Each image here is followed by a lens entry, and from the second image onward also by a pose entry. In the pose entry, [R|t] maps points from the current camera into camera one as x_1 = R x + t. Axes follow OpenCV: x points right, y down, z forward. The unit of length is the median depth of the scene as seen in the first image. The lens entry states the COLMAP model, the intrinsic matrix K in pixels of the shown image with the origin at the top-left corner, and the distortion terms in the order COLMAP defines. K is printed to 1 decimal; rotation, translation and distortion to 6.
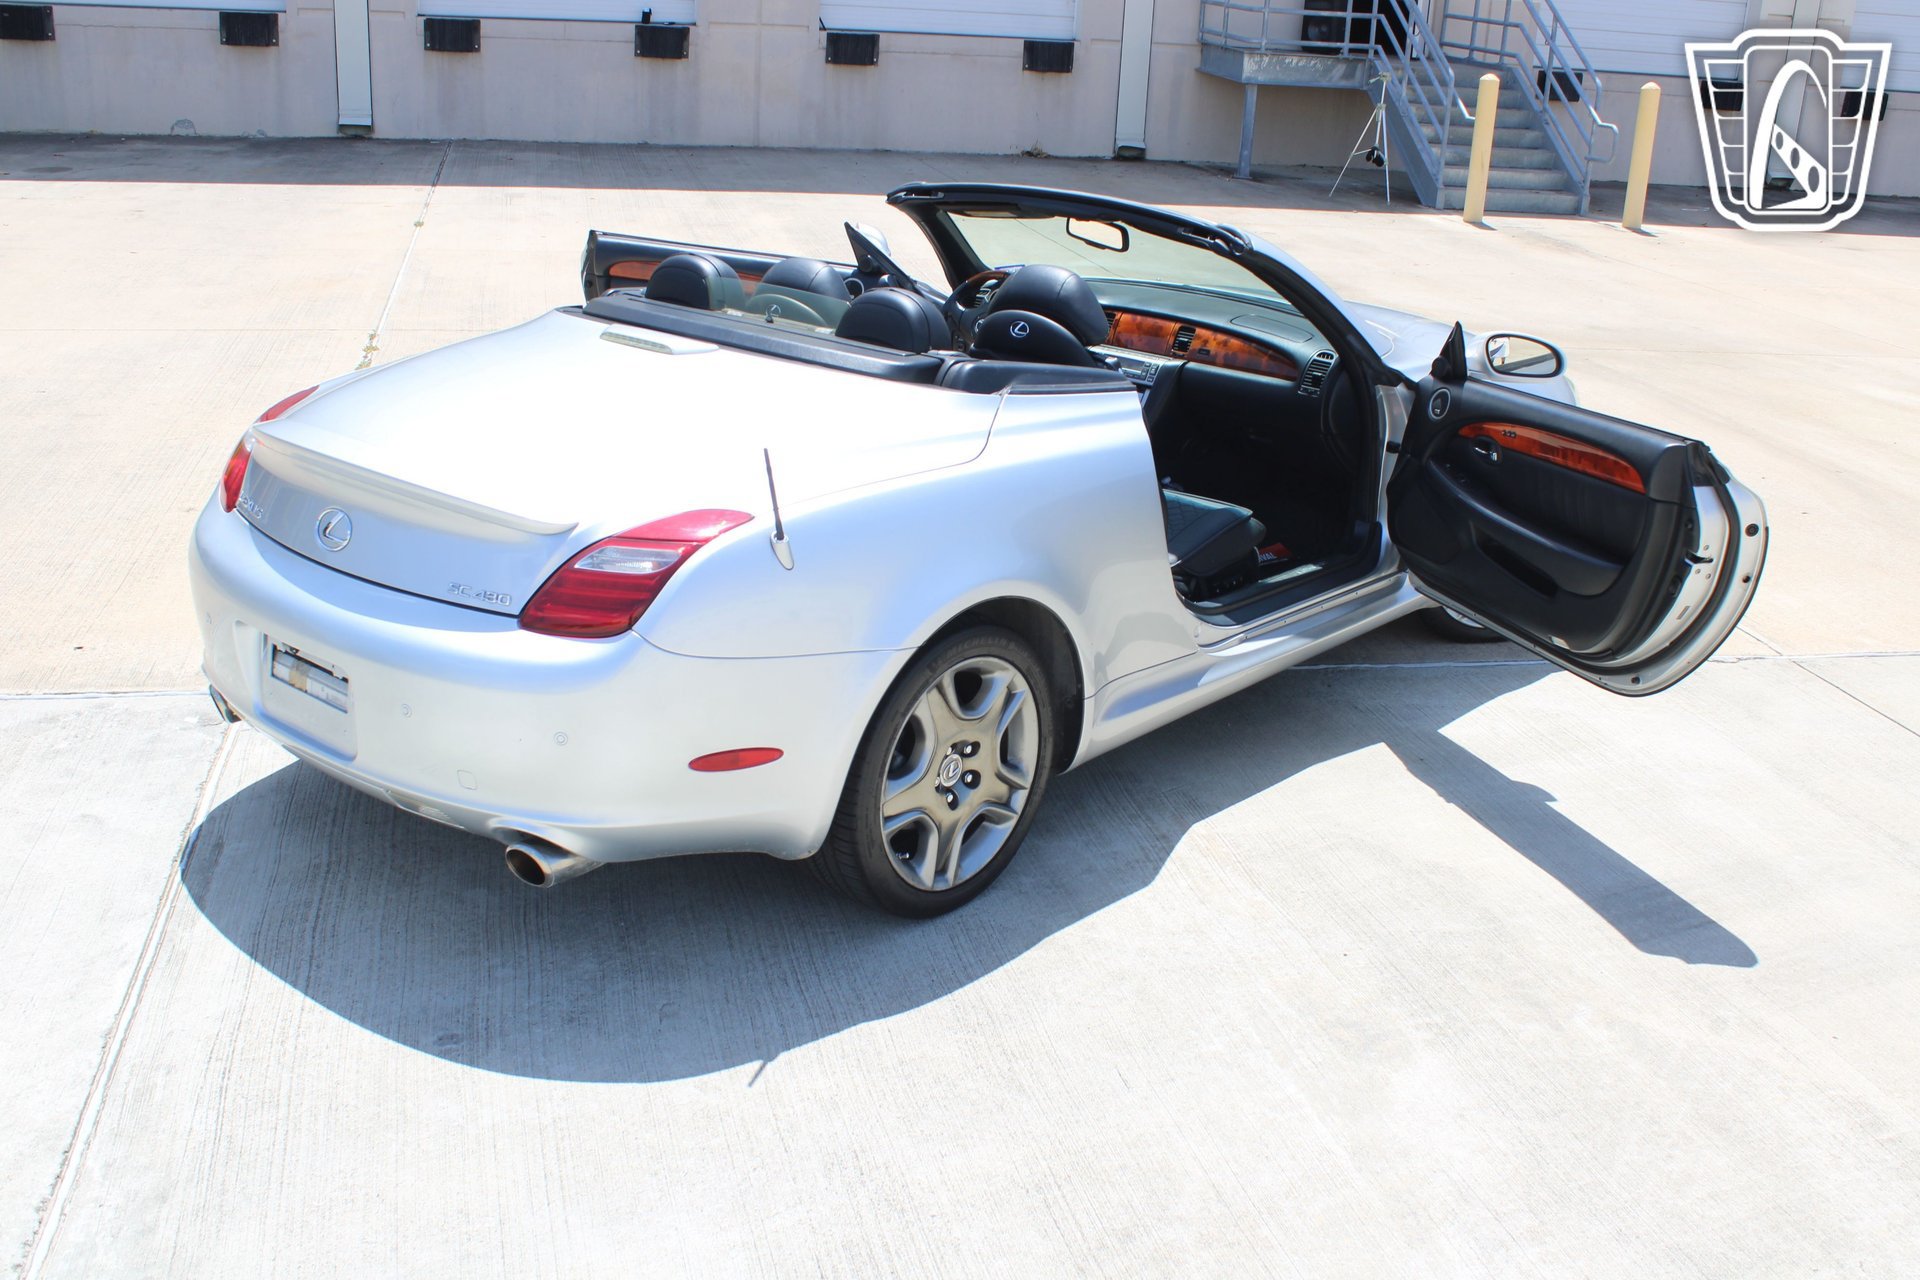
lens RADIAL K [[1928.4, 0, 963.7], [0, 1928.4, 678.3], [0, 0, 1]] dist [-0.147576, 0.166006]
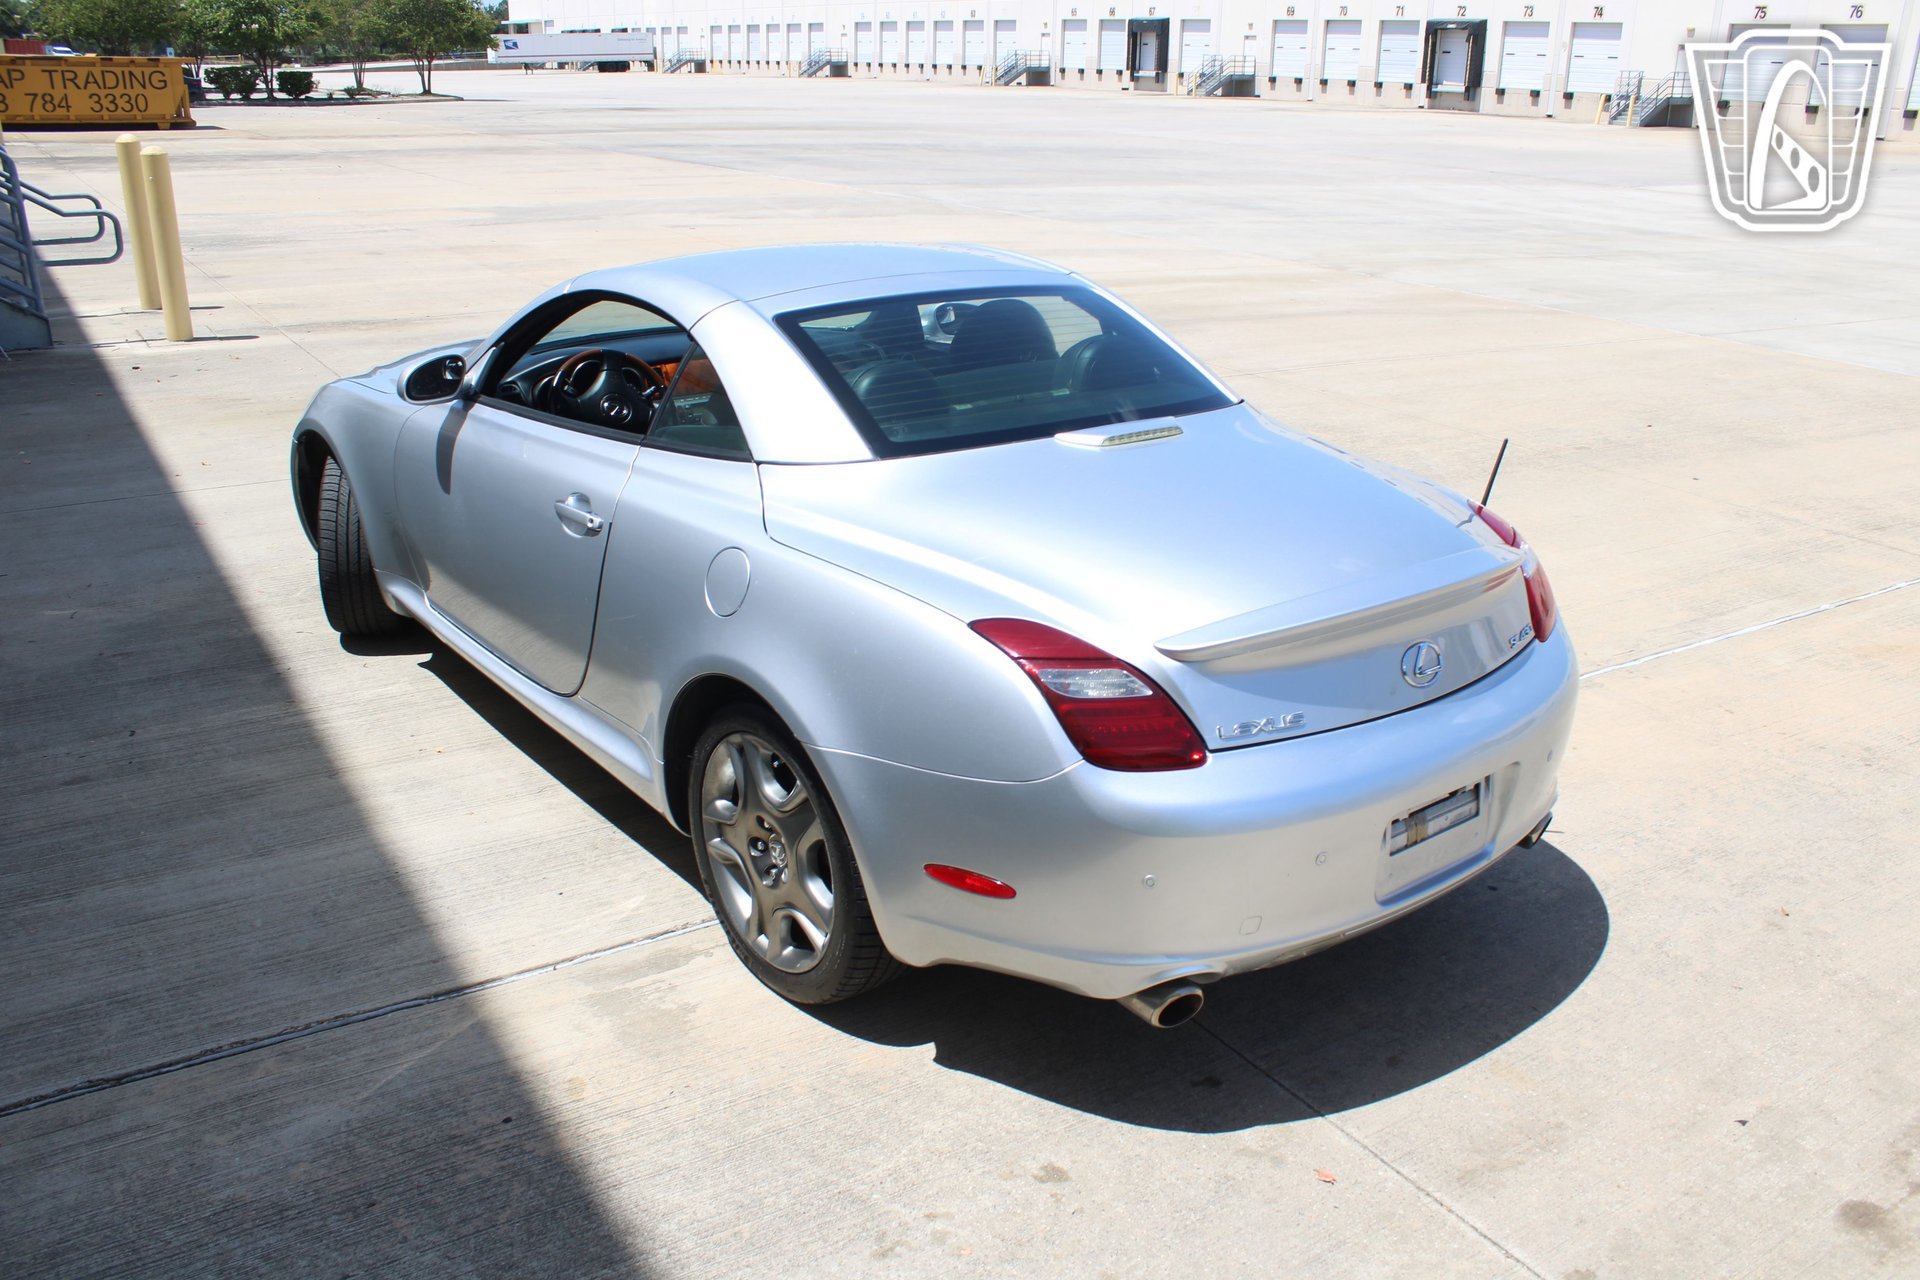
lens RADIAL K [[1623.4, 0, 964.8], [0, 1623.4, 675.2], [0, 0, 1]] dist [-0.182874, 0.171835]
pose [[0.187084, -0.398472, 0.897897, -1.075878], [0.329873, 0.886443, 0.324657, -0.401955], [-0.925302, 0.235454, 0.297284, 0.953897]]
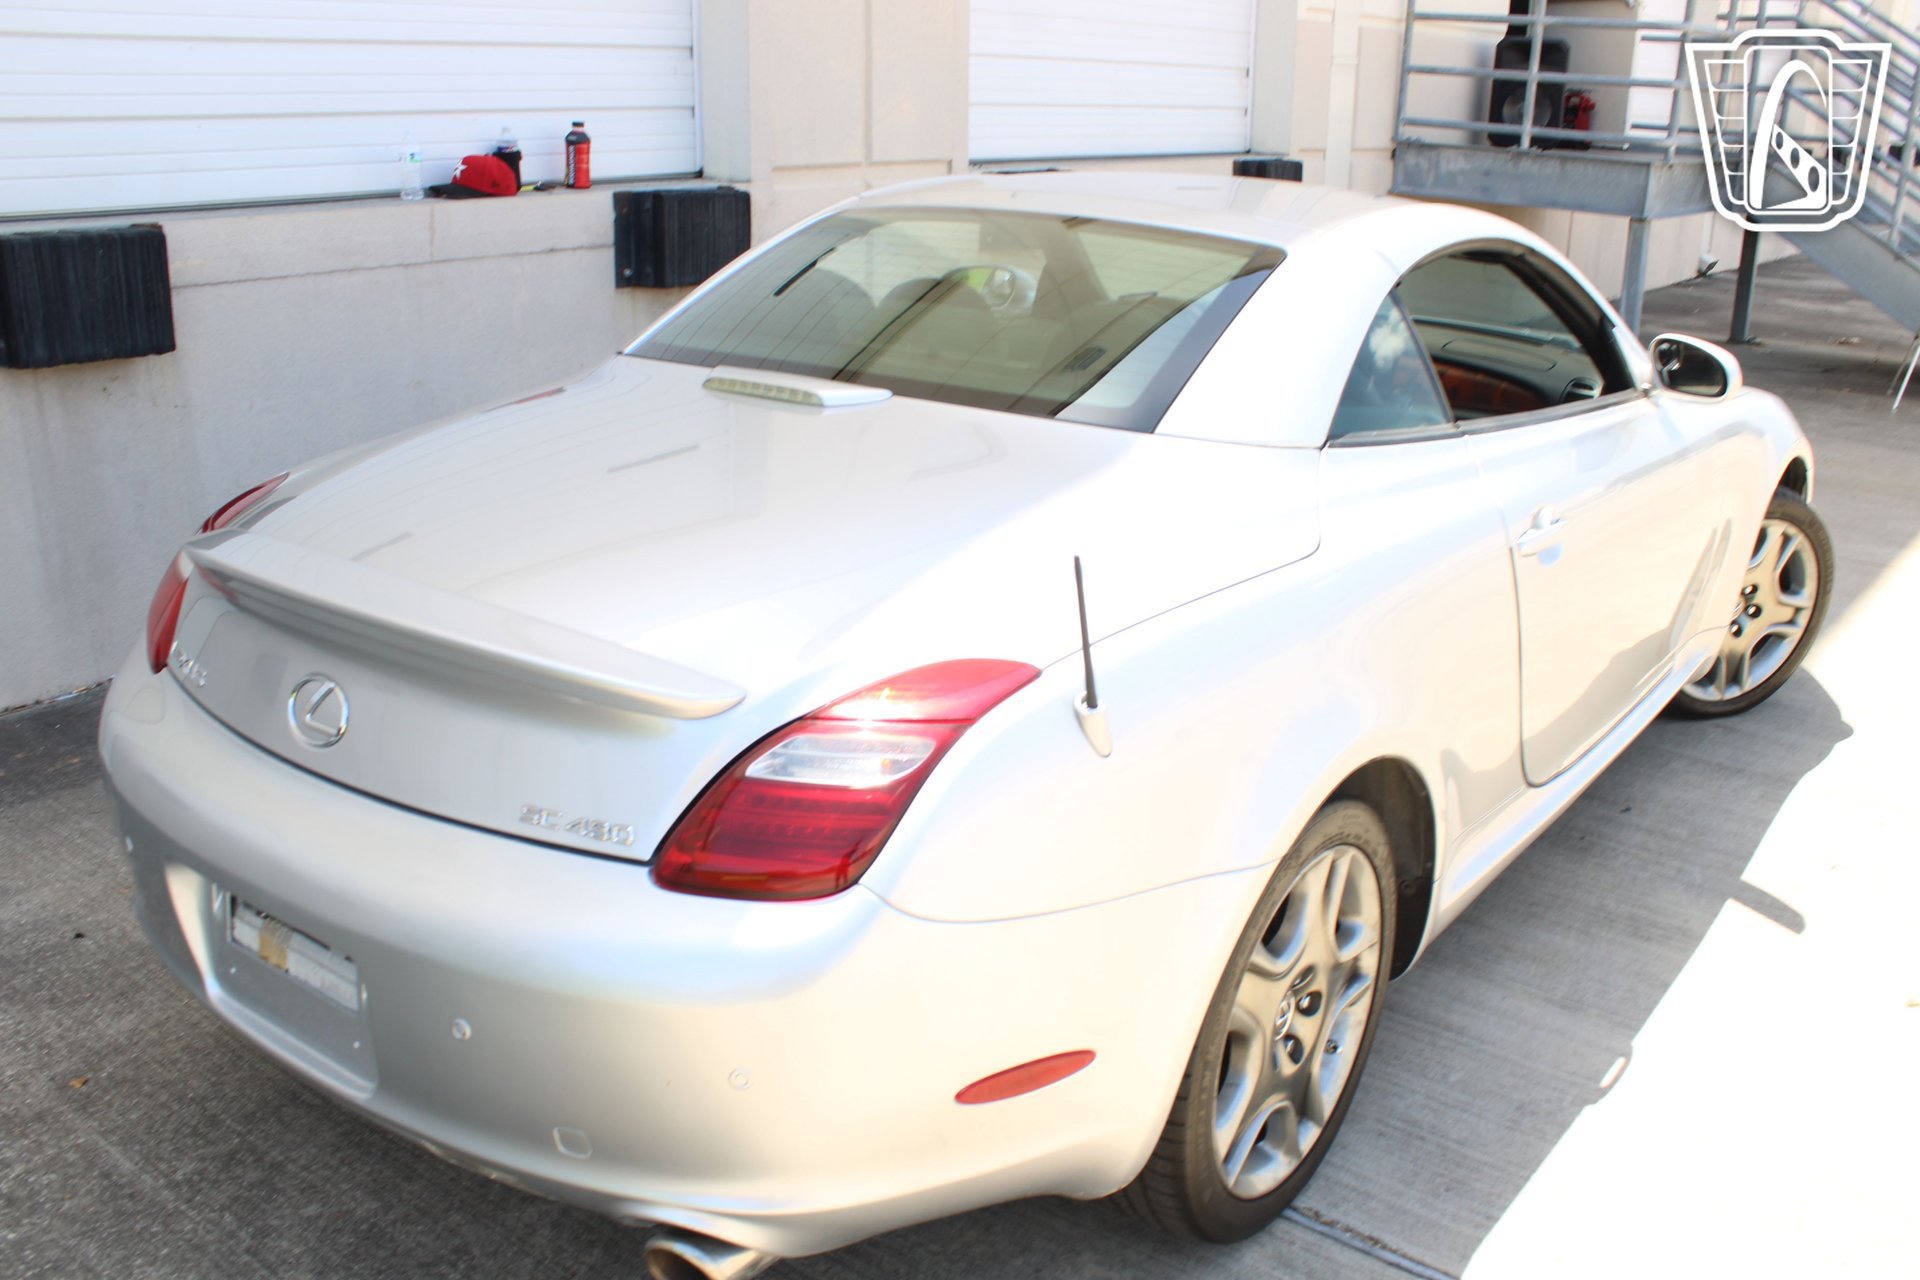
lens RADIAL K [[1673.4, 0, 949.1], [0, 1673.4, 668.9], [0, 0, 1]] dist [-0.137296, 0.090240]
pose [[0.998110, -0.047815, 0.038600, -0.146331], [0.048586, 0.998632, -0.019308, -0.070204], [-0.037624, 0.021147, 0.999068, 0.456453]]
